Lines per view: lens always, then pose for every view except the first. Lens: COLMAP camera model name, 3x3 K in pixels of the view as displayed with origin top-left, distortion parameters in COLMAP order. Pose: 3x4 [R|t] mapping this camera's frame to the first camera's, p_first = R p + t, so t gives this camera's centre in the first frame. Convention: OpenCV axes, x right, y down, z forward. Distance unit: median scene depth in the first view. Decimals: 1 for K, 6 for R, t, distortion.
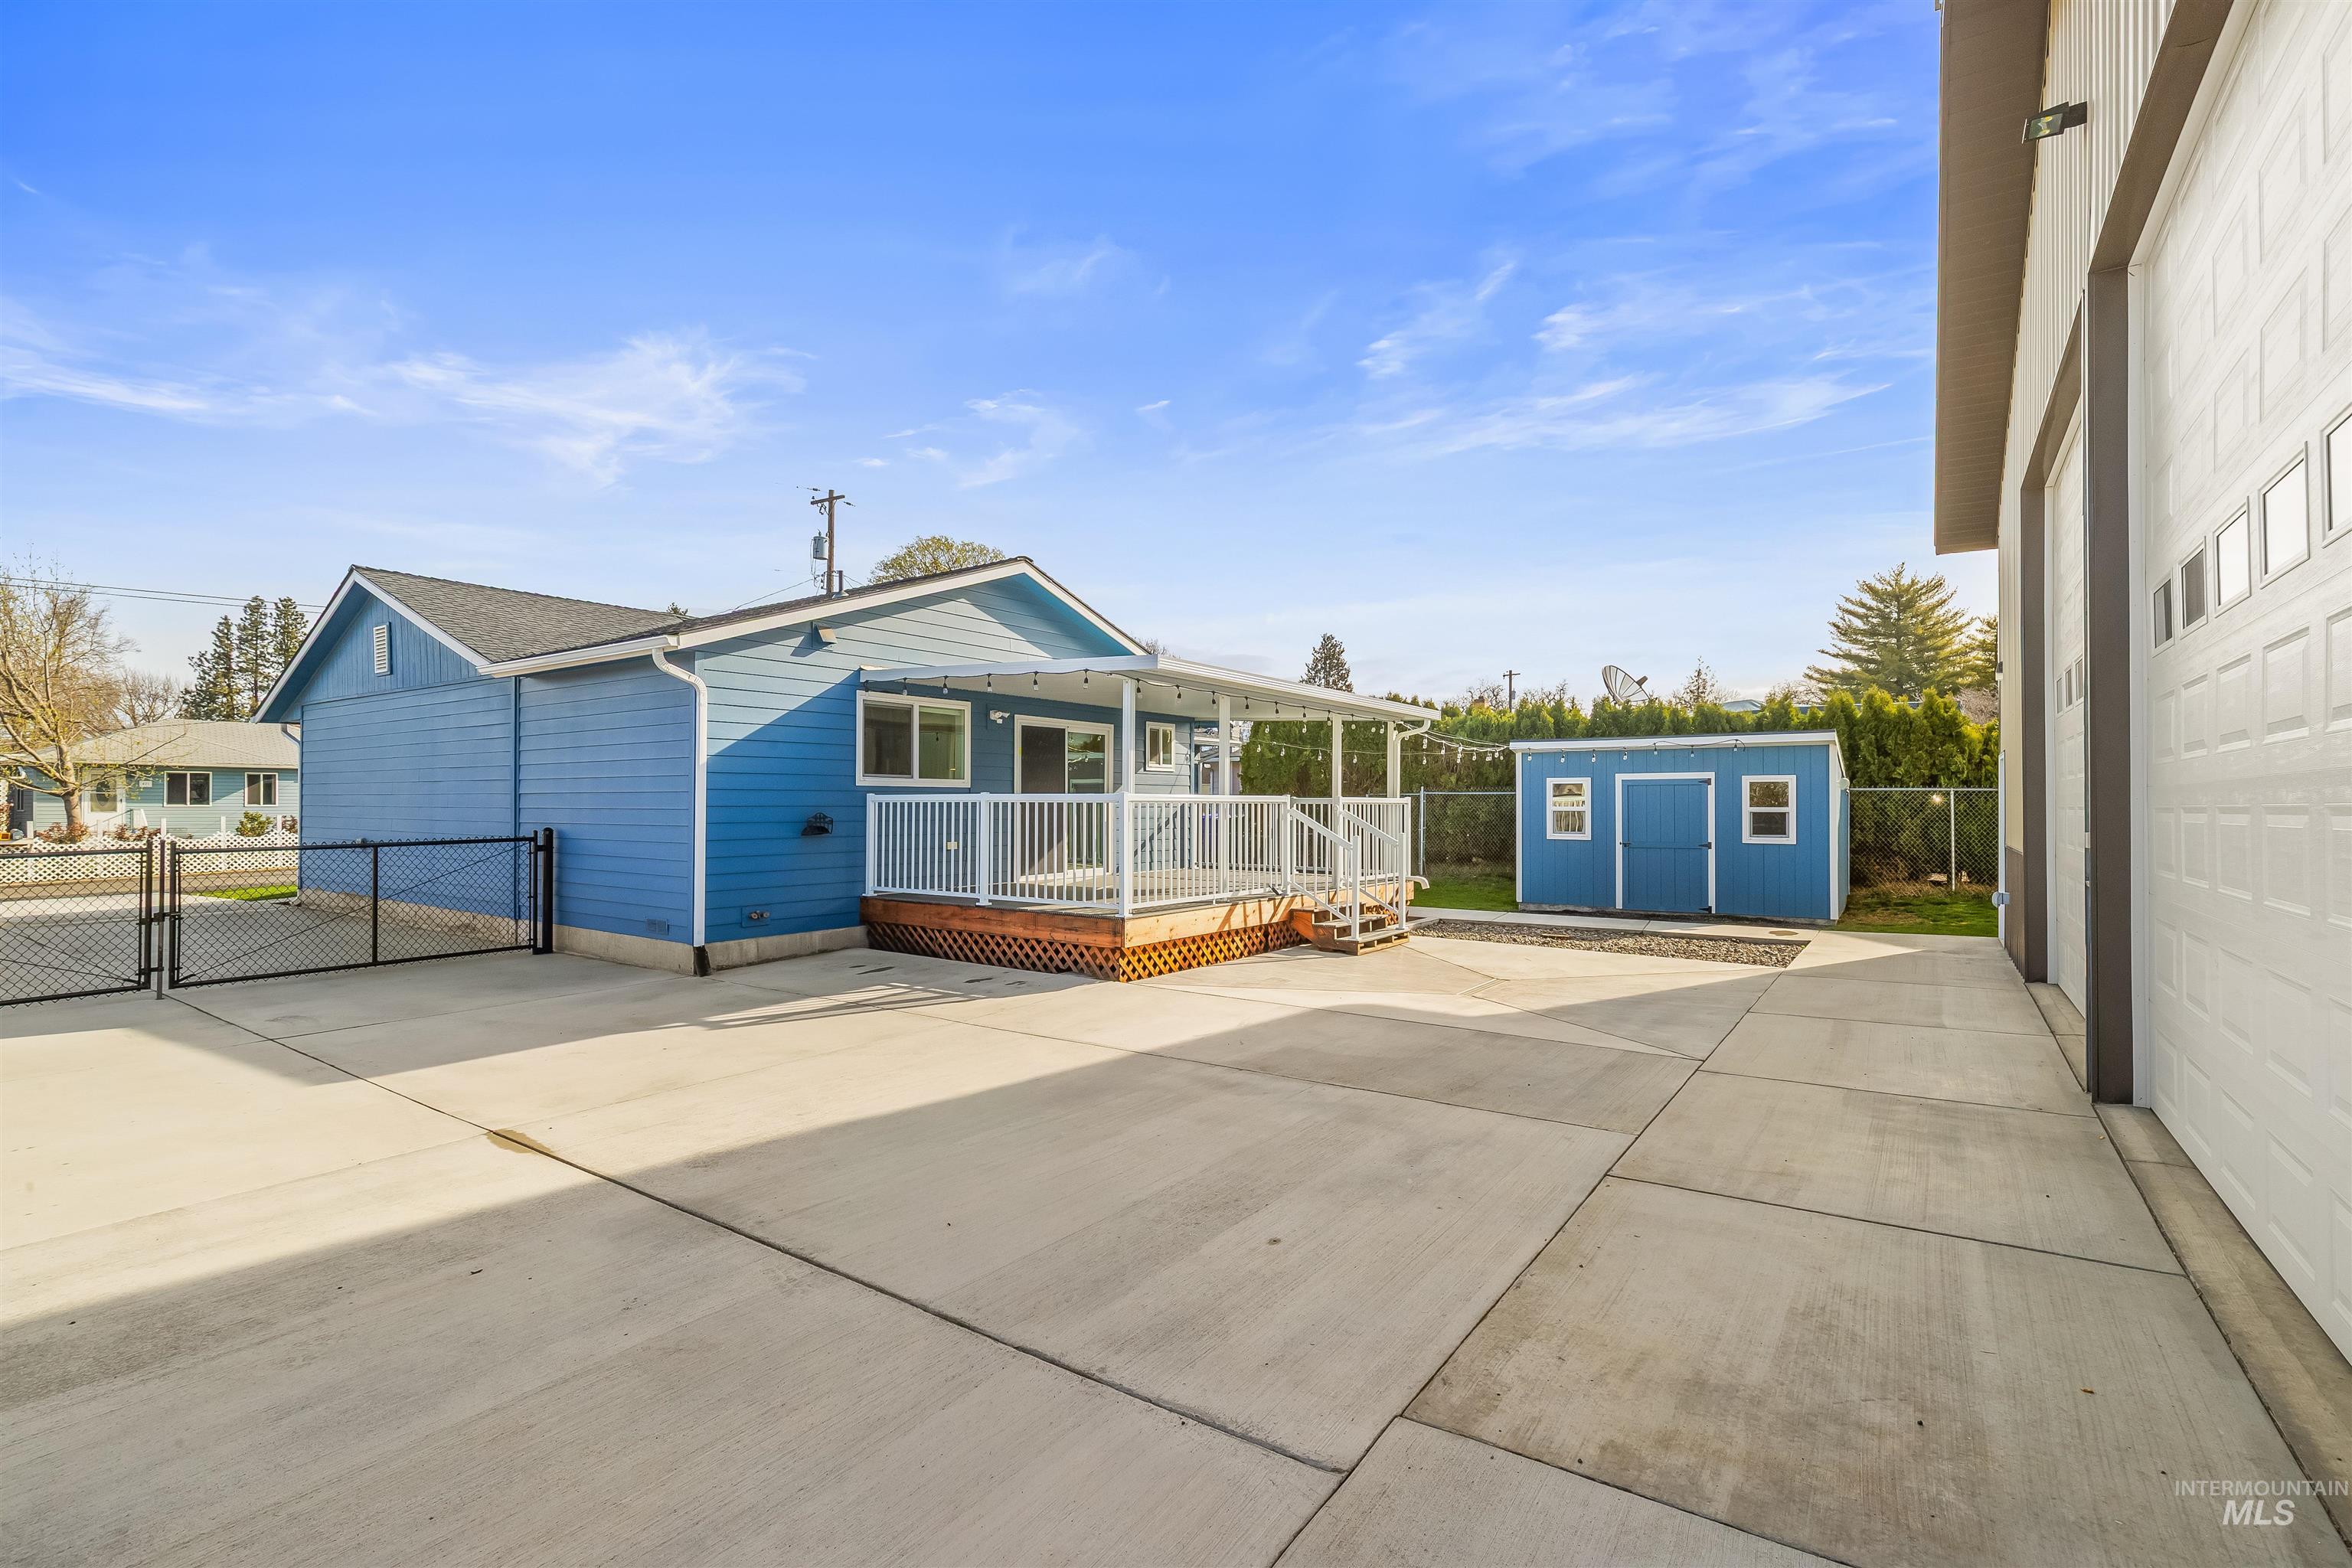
lens RADIAL K [[1077.1, 0, 1184.0], [0, 1077.1, 803.8], [0, 0, 1]] dist [-0.003957, 0.003007]
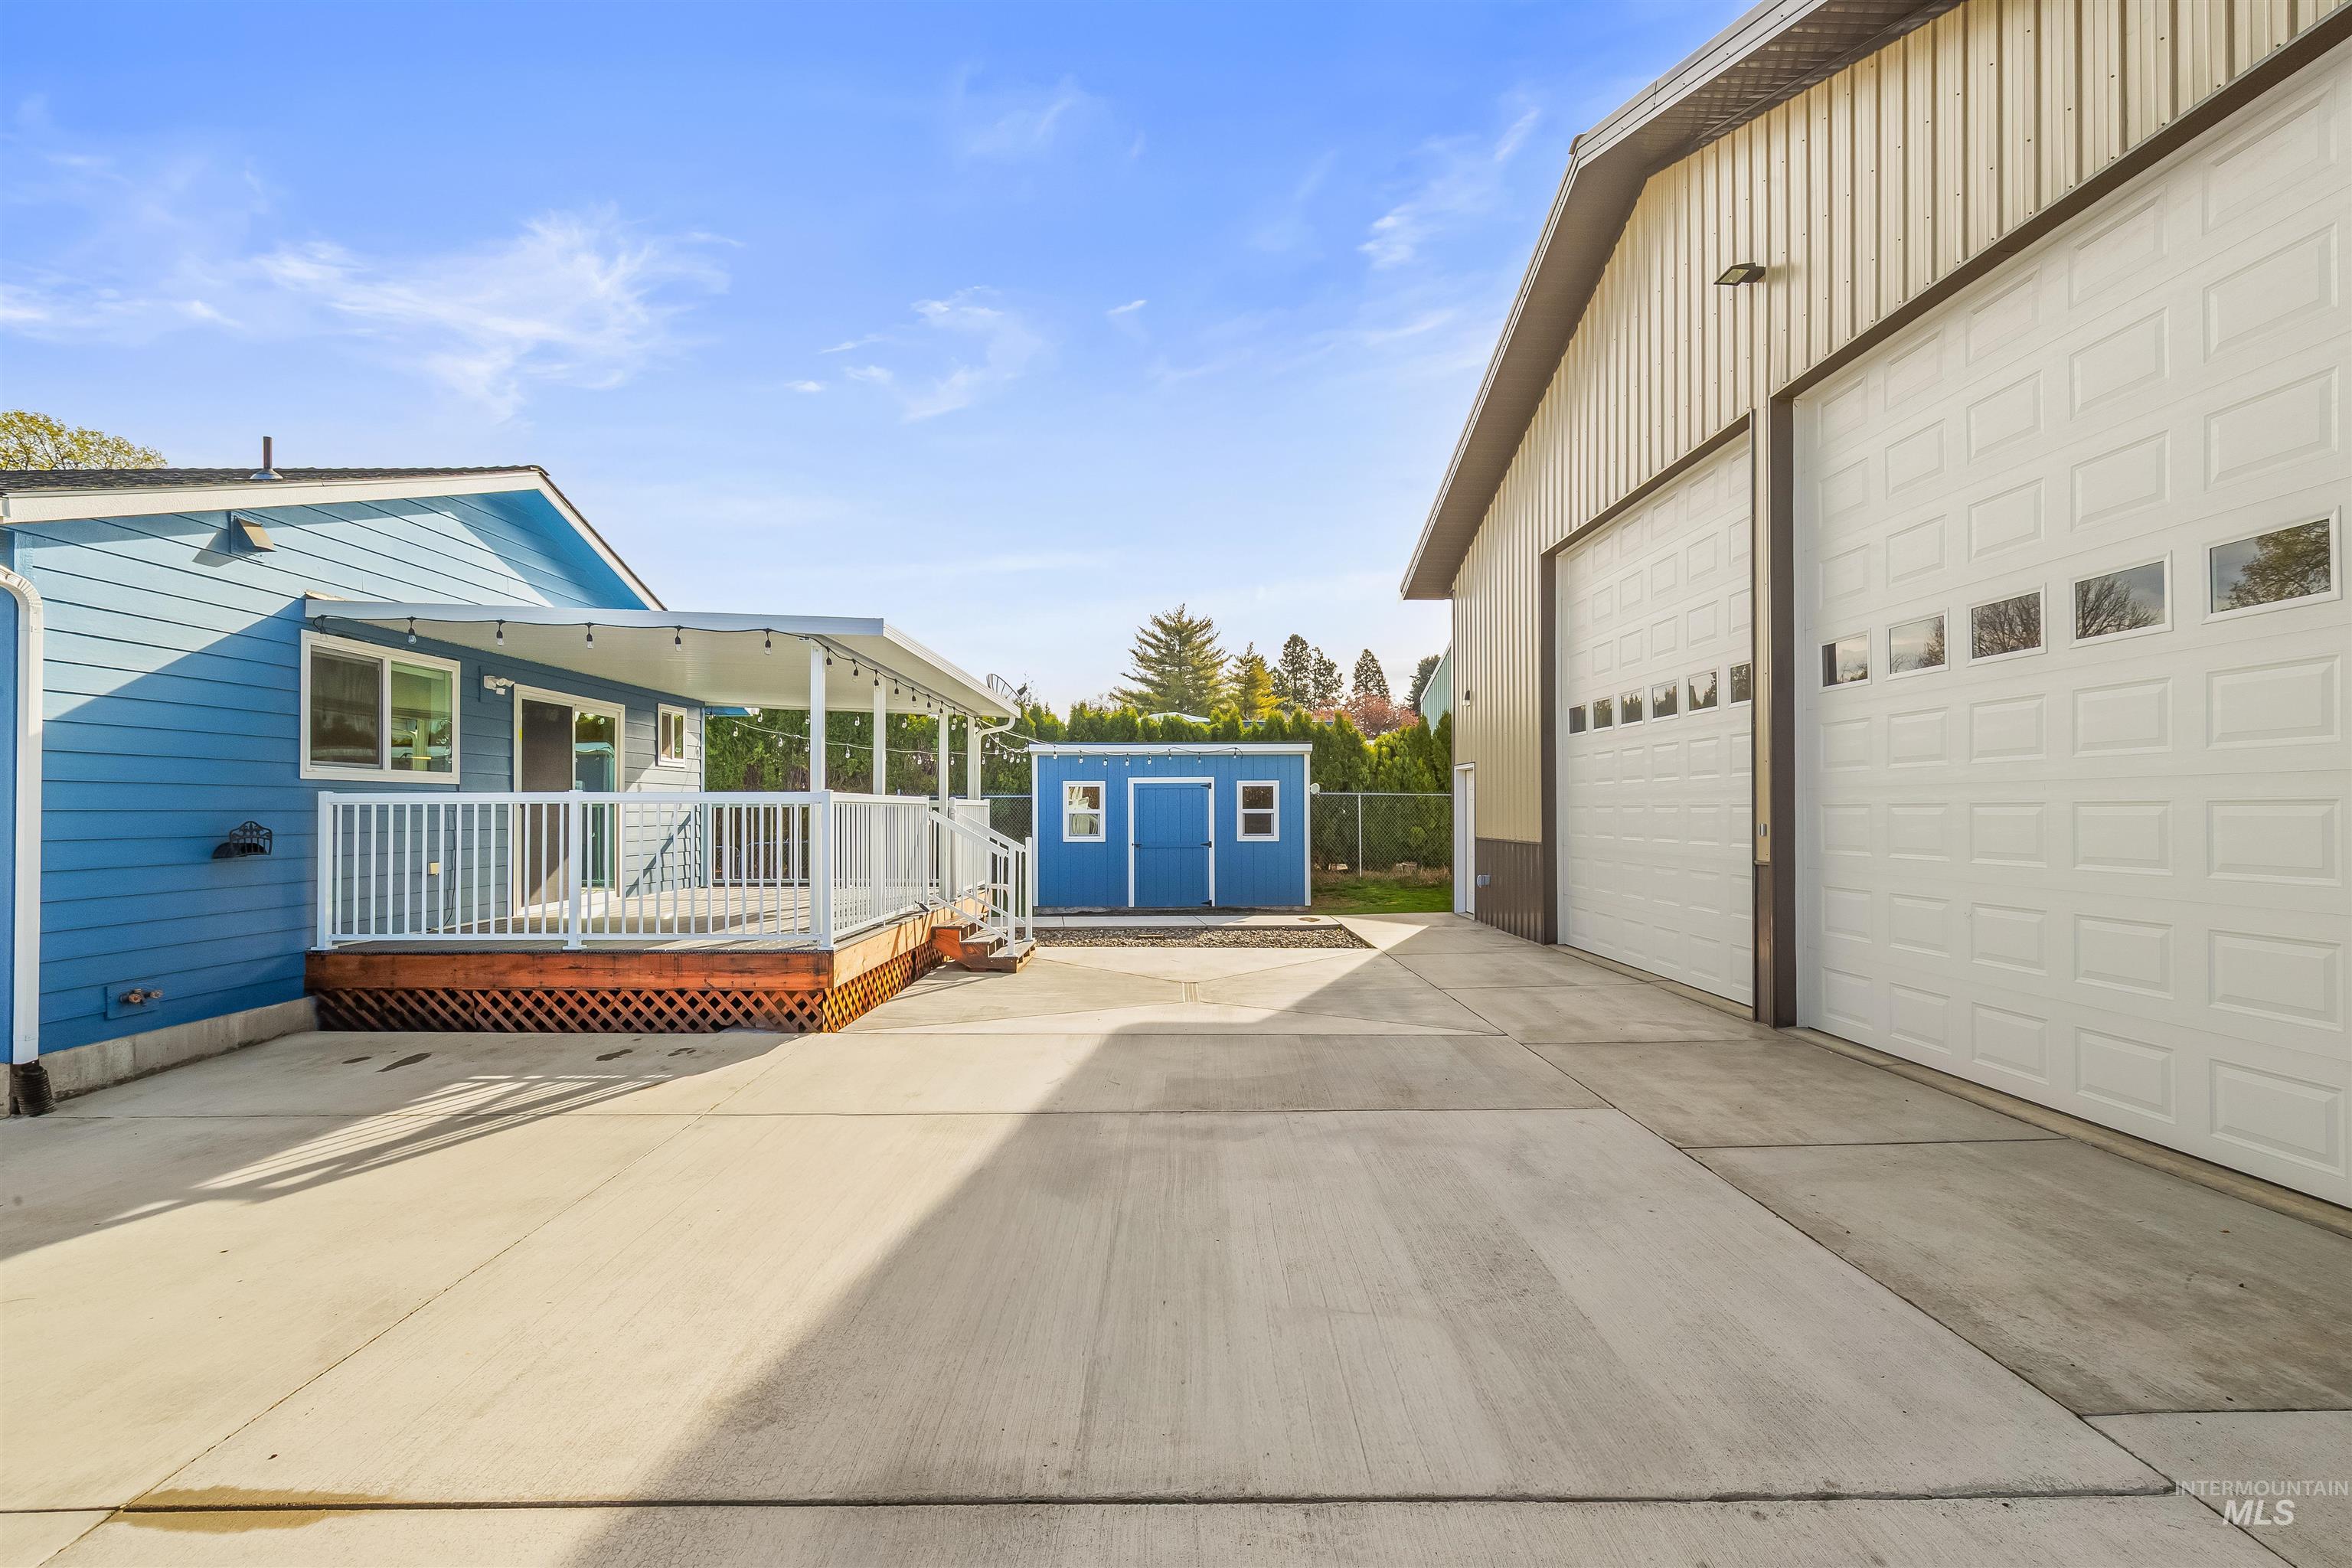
lens RADIAL K [[1095.6, 0, 1189.3], [0, 1095.6, 806.5], [0, 0, 1]] dist [-0.000825, 0.001724]
pose [[0.809549, -0.002149, 0.587049, -0.252529], [0.003569, 0.999993, -0.001262, 0.002404], [-0.587042, 0.003117, 0.809551, 0.160255]]
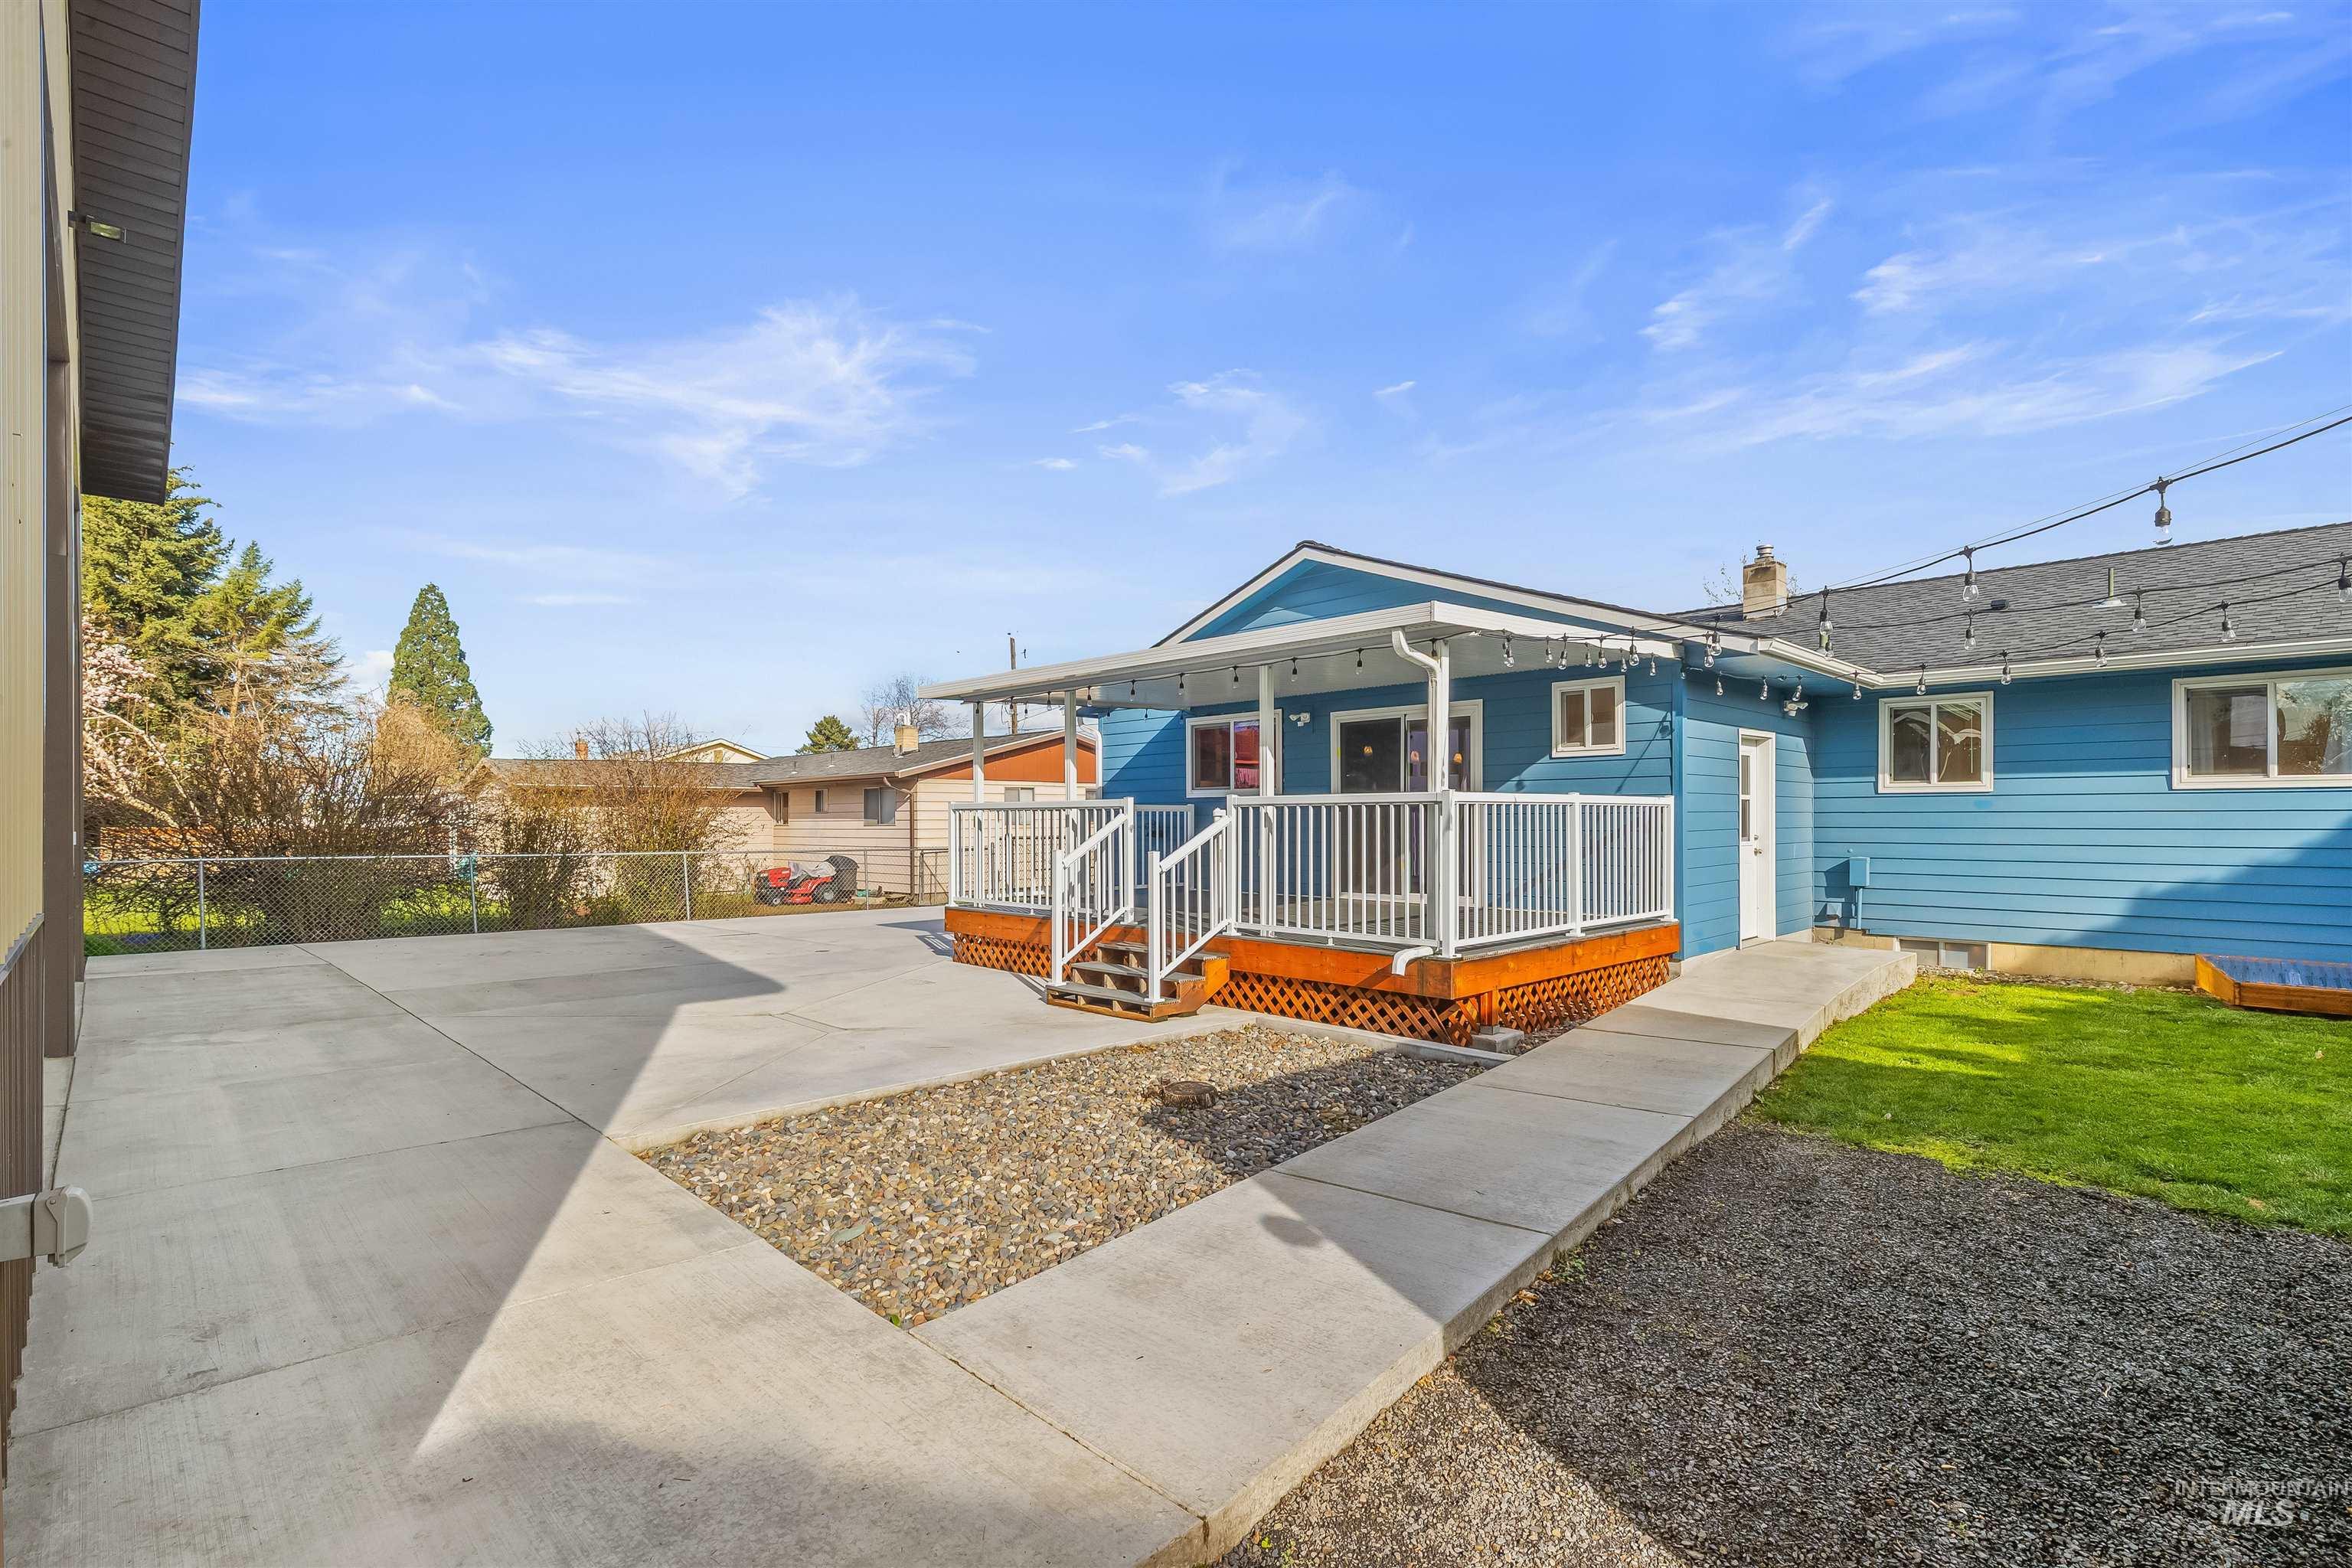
lens RADIAL K [[1105.3, 0, 1183.5], [0, 1105.3, 818.9], [0, 0, 1]] dist [-0.001492, 0.000262]
pose [[-0.189378, -0.000710, -0.981904, 0.884572], [0.004578, 0.999988, -0.001606, 0.008614], [0.981894, -0.004799, -0.189373, 1.196852]]
